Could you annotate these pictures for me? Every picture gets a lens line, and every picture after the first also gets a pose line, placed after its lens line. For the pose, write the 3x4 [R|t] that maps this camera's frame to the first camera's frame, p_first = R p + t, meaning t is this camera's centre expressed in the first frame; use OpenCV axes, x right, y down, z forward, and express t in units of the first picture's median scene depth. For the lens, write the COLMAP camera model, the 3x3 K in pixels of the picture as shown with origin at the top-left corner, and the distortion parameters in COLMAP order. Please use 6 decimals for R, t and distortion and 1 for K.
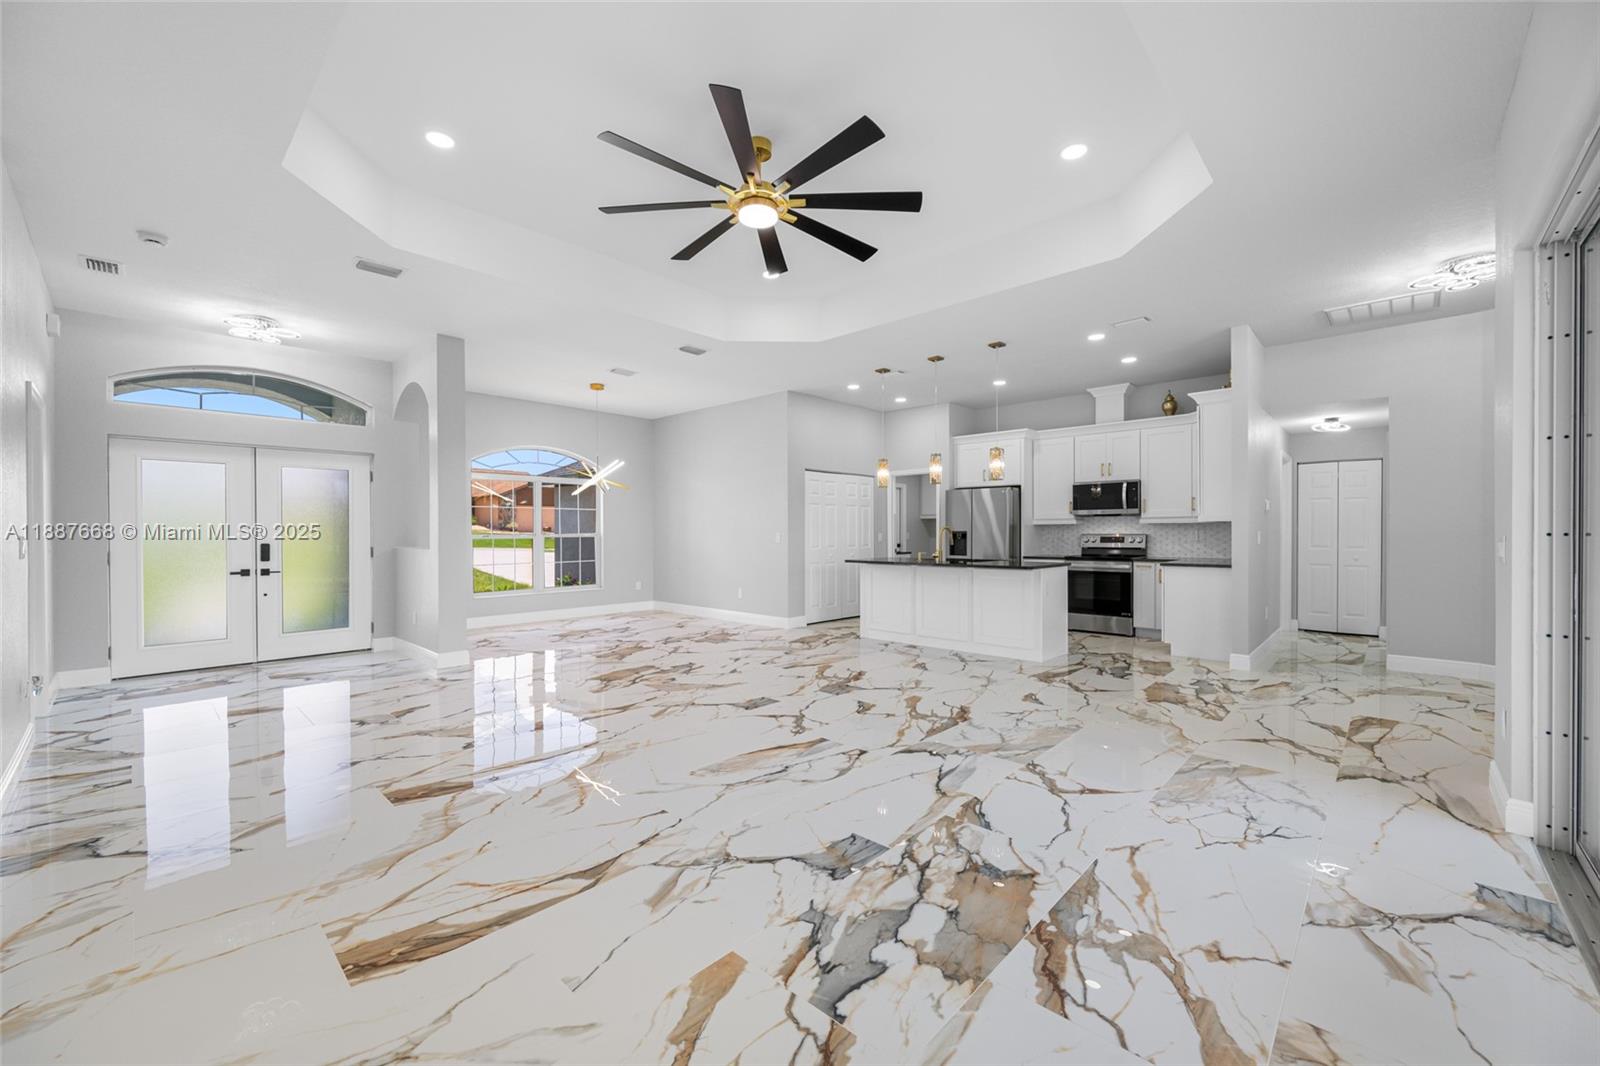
lens RADIAL K [[631.9, 0, 802.6], [0, 631.9, 532.0], [0, 0, 1]] dist [-0.001222, -0.000040]
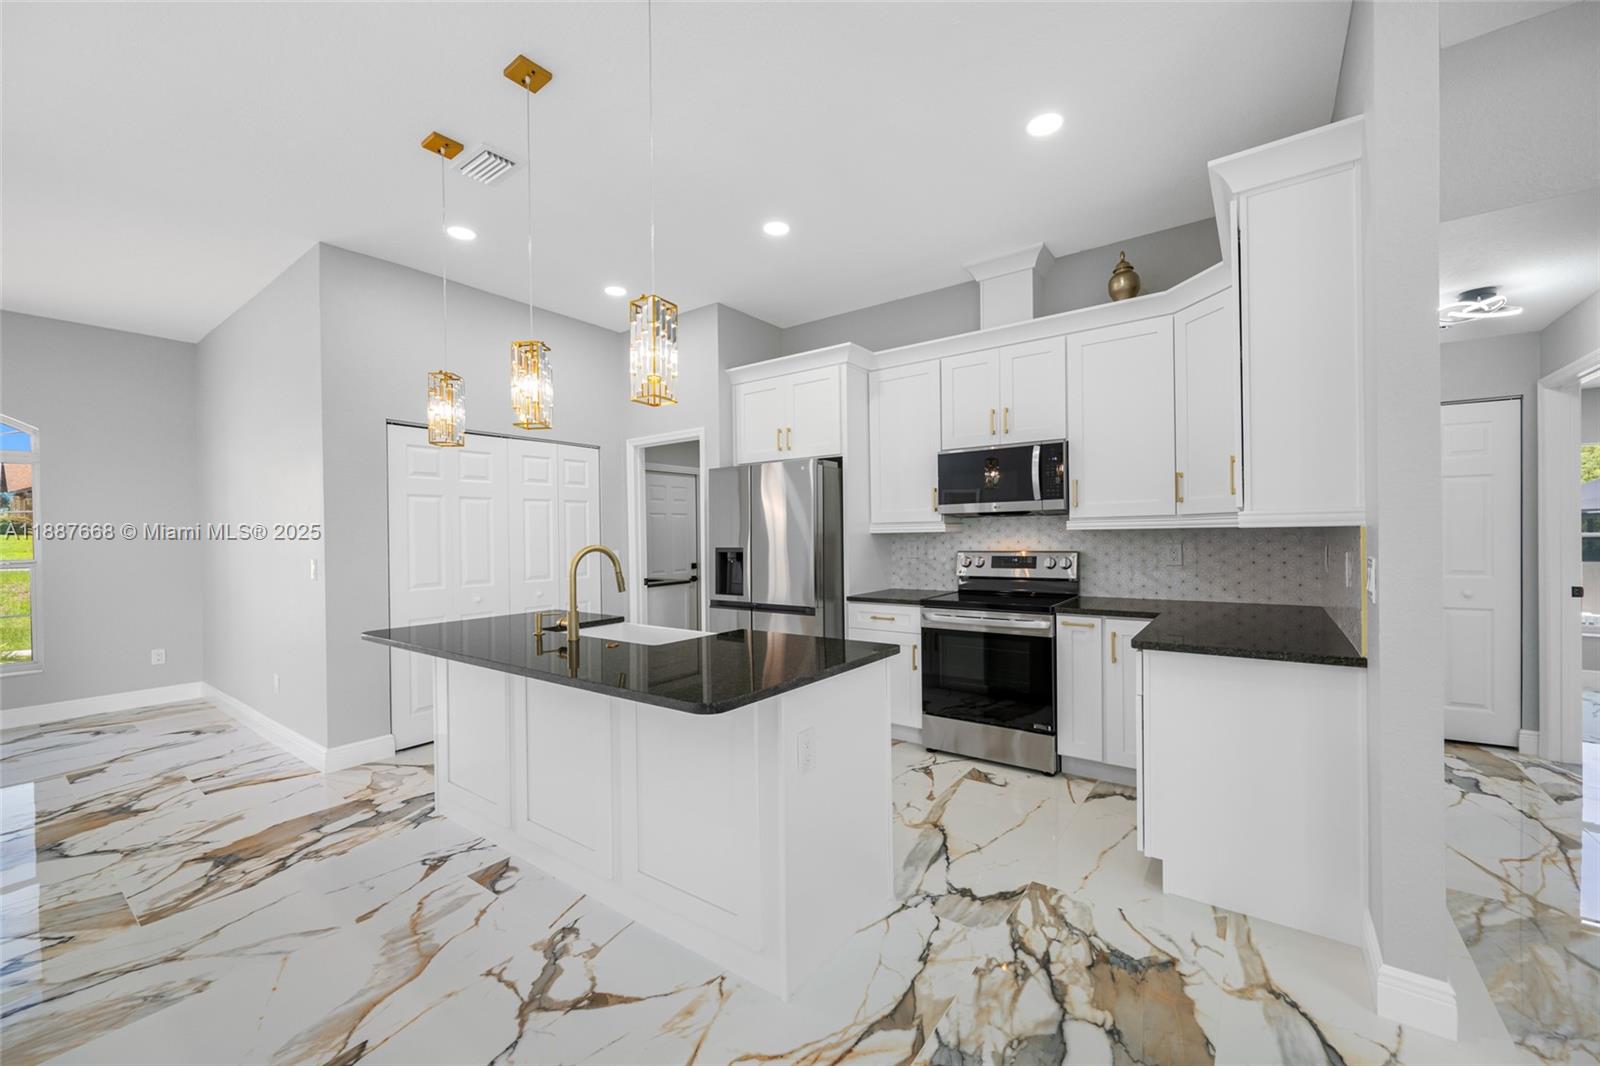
lens RADIAL K [[631.9, 0, 800.4], [0, 631.9, 535.3], [0, 0, 1]] dist [-0.001222, -0.000040]
pose [[0.993595, -0.011620, 0.112401, 0.272678], [0.011902, 0.999927, -0.001843, -0.011118], [-0.112371, 0.003169, 0.993661, 0.534321]]
